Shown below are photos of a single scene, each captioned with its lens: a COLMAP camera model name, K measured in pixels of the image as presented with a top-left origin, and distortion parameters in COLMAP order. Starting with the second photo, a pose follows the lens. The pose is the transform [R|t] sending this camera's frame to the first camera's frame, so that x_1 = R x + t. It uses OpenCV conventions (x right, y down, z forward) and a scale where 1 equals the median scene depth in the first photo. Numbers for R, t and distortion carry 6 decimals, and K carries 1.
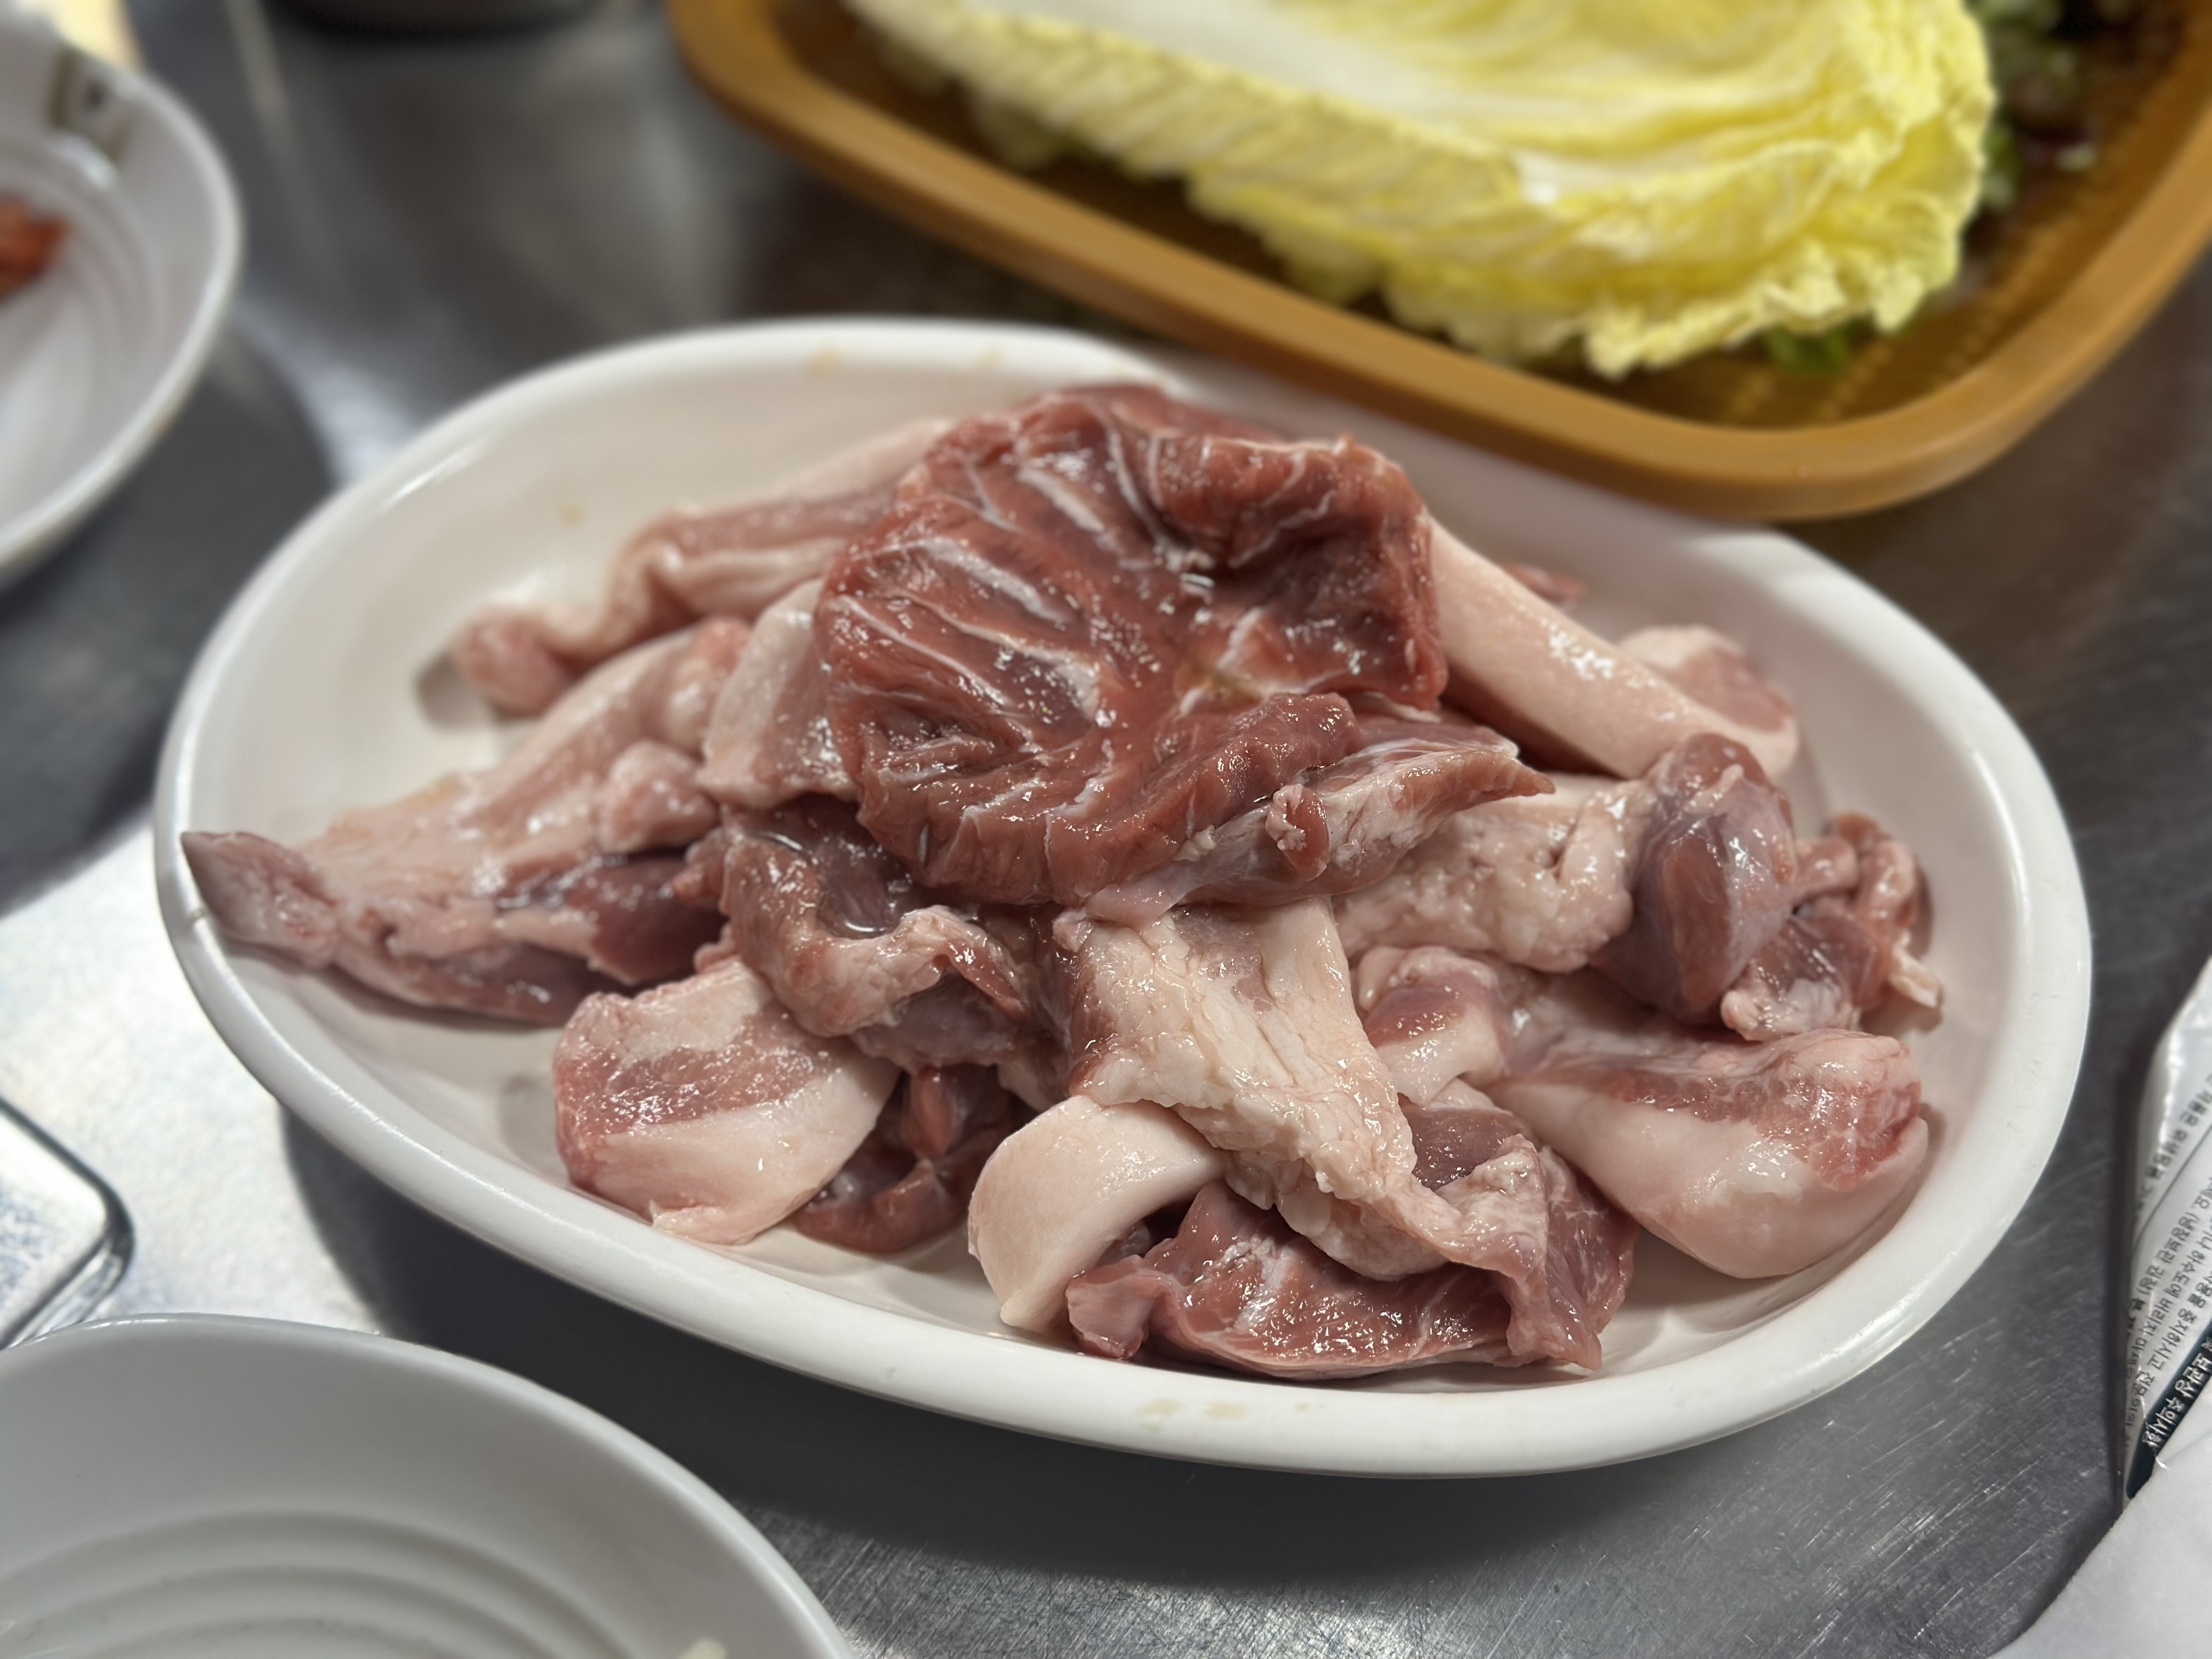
lens RADIAL K [[3190.4, 0, 1106.0], [0, 3190.4, 829.5], [0, 0, 1]] dist [0.173398, -0.126618]
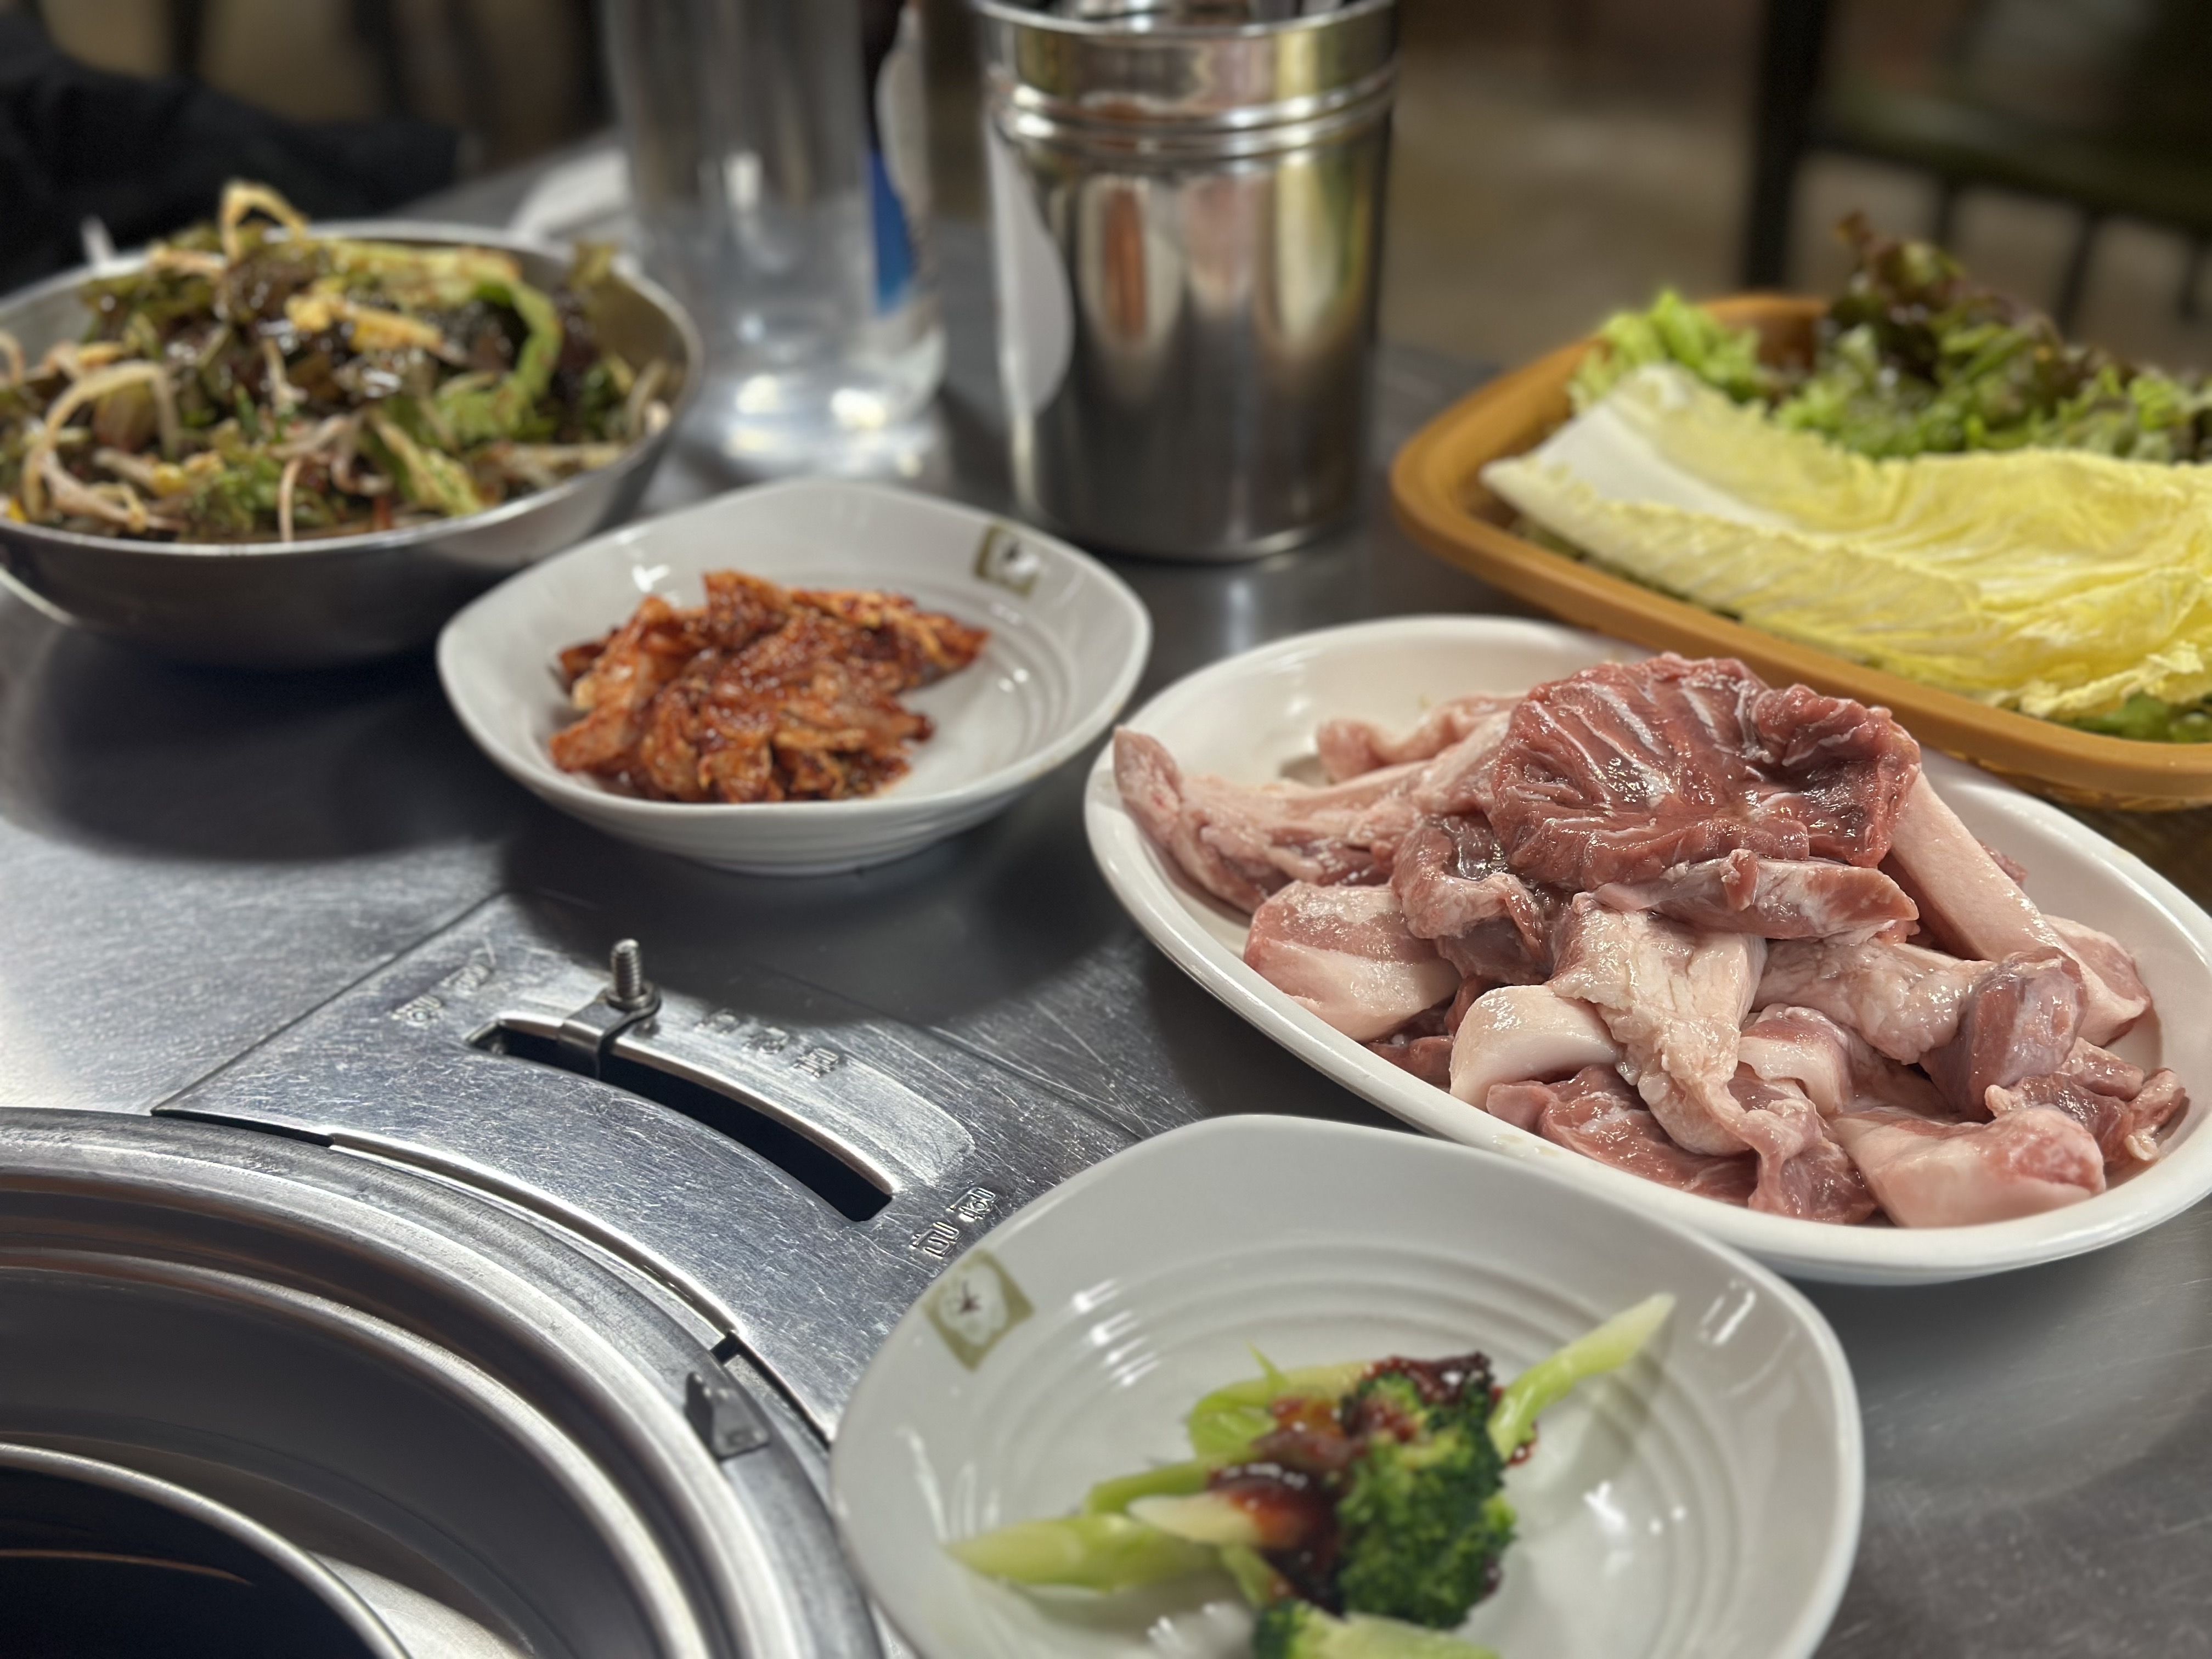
lens RADIAL K [[3190.4, 0, 1106.0], [0, 3190.4, 829.5], [0, 0, 1]] dist [0.173398, -0.126618]
pose [[0.874024, 0.287744, -0.391516, 0.382700], [-0.396275, 0.888412, -0.231713, 0.447943], [0.281153, 0.357671, 0.890519, -0.469452]]
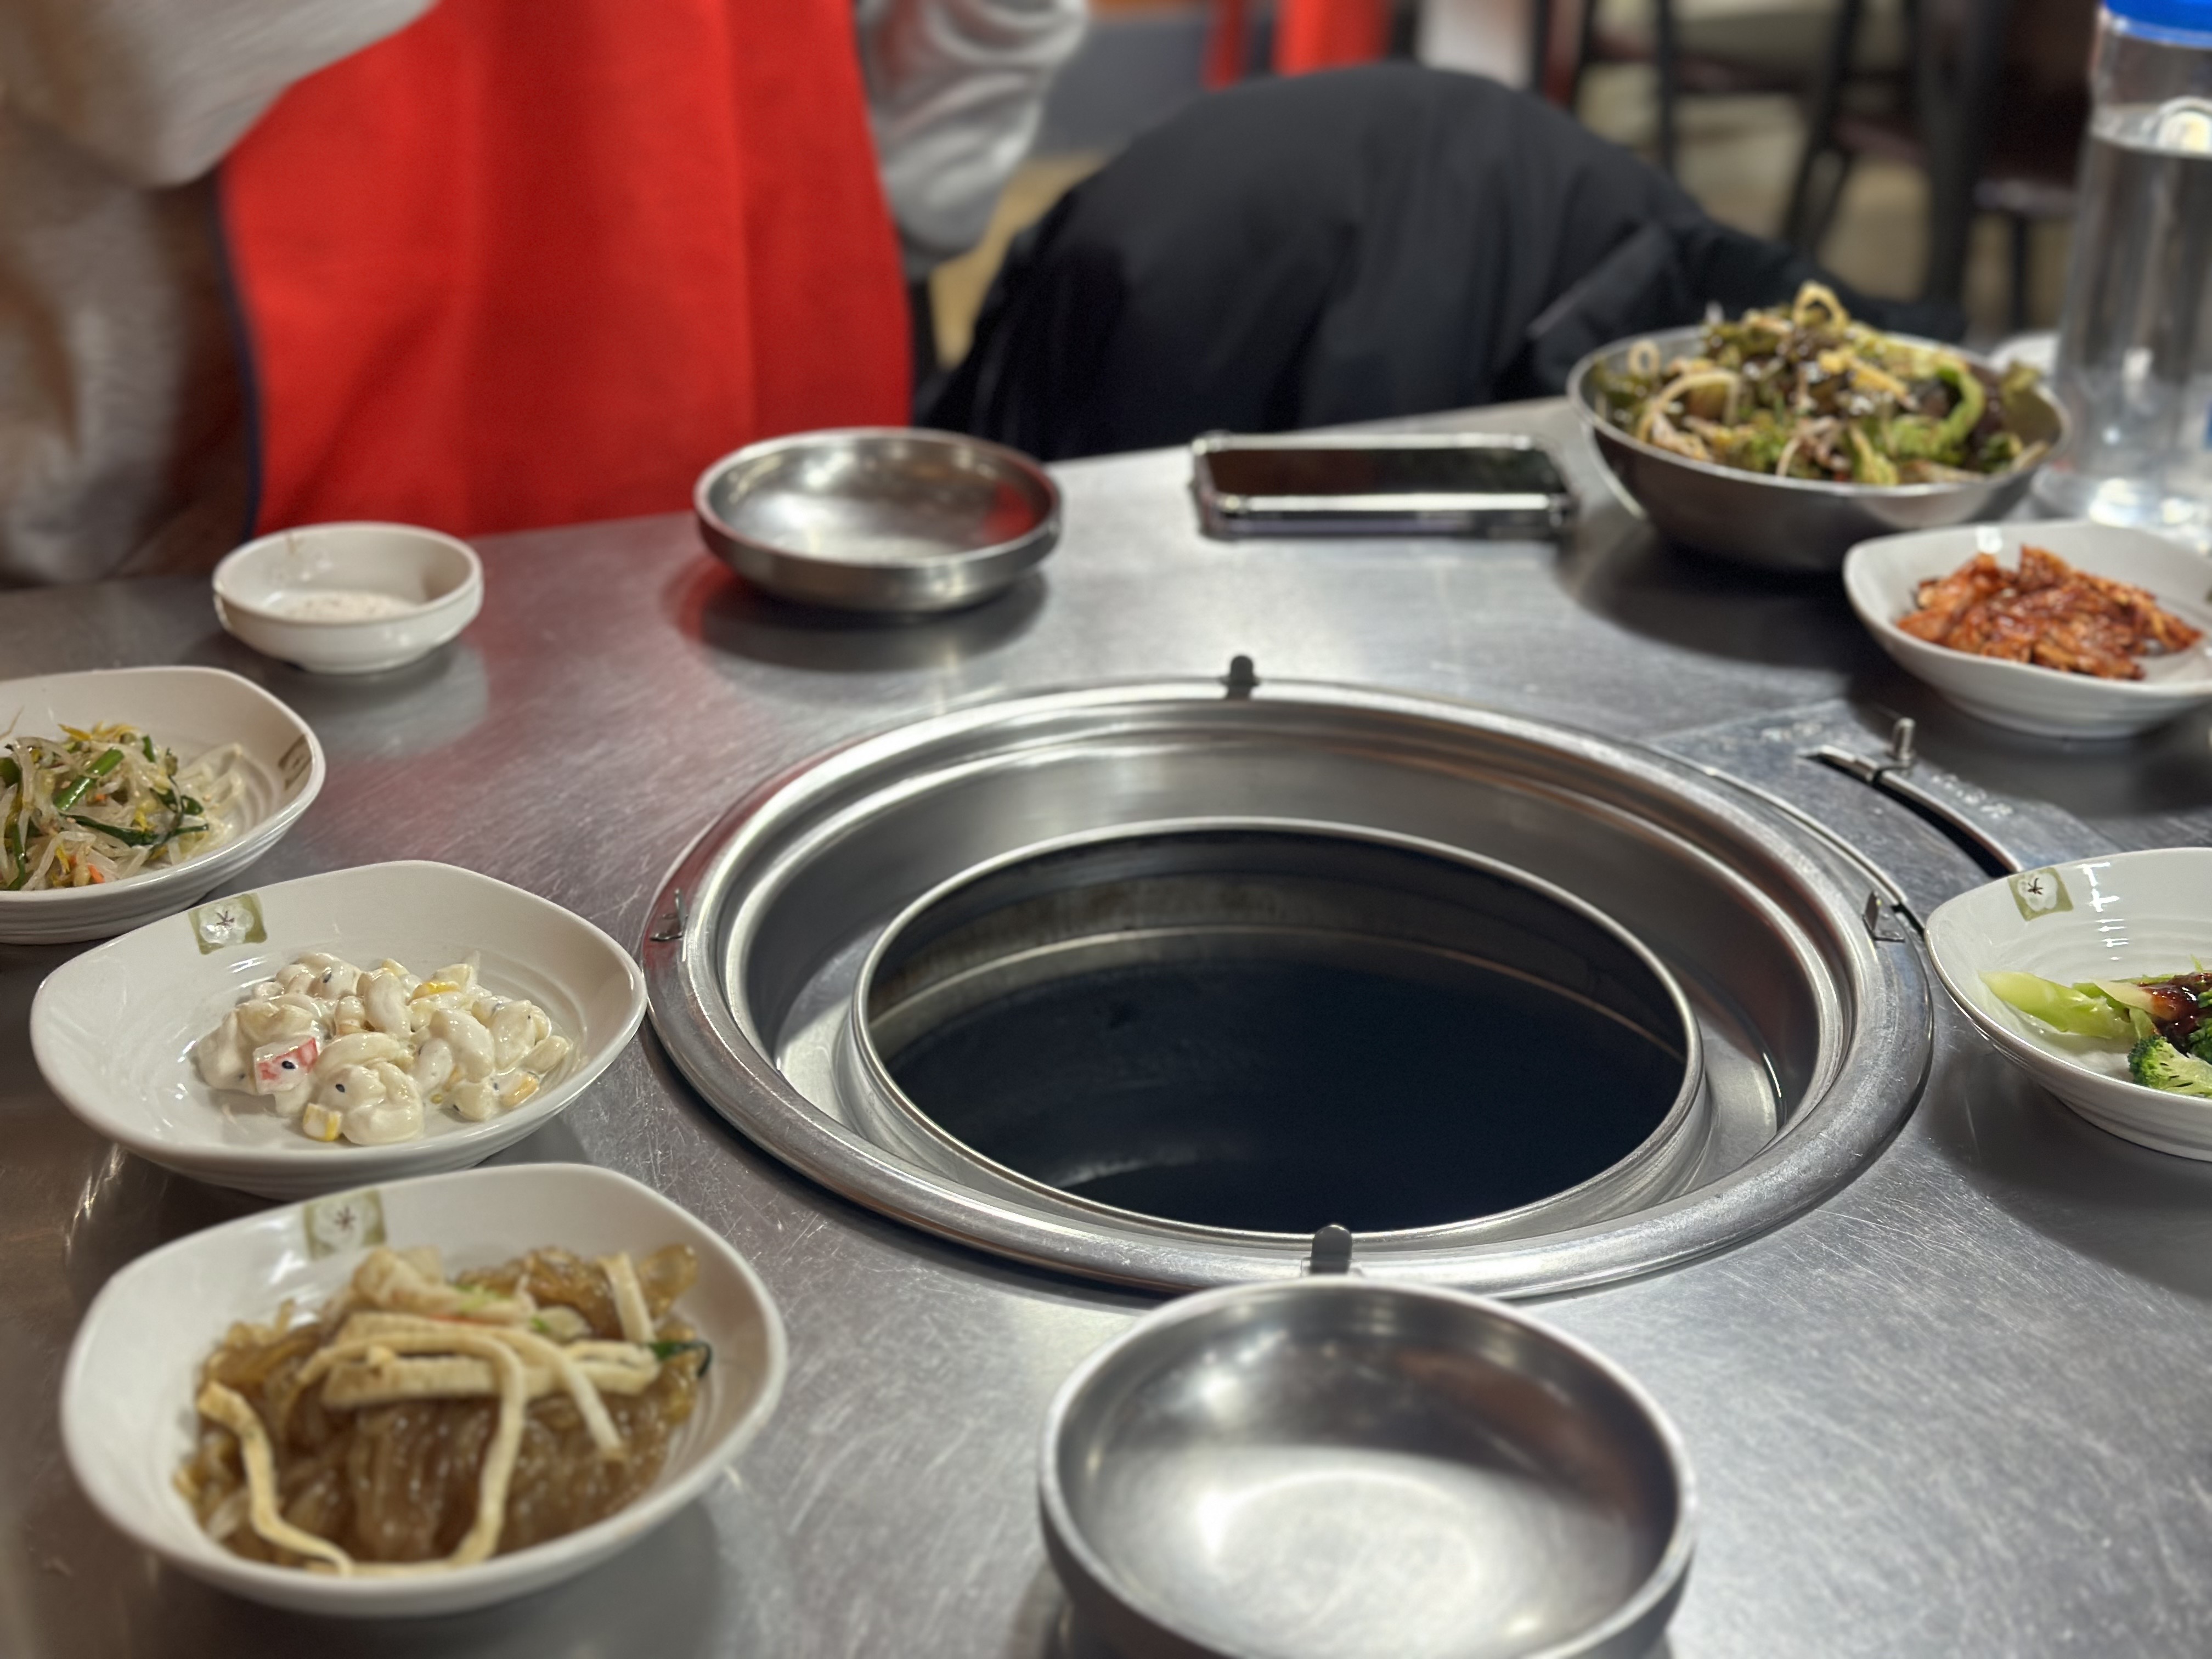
lens RADIAL K [[3190.4, 0, 1106.0], [0, 3190.4, 829.5], [0, 0, 1]] dist [0.173398, -0.126618]
pose [[0.527694, 0.434023, -0.730180, 1.162209], [-0.691816, 0.718378, -0.072961, 0.911348], [0.492878, 0.543652, 0.679348, -1.162270]]
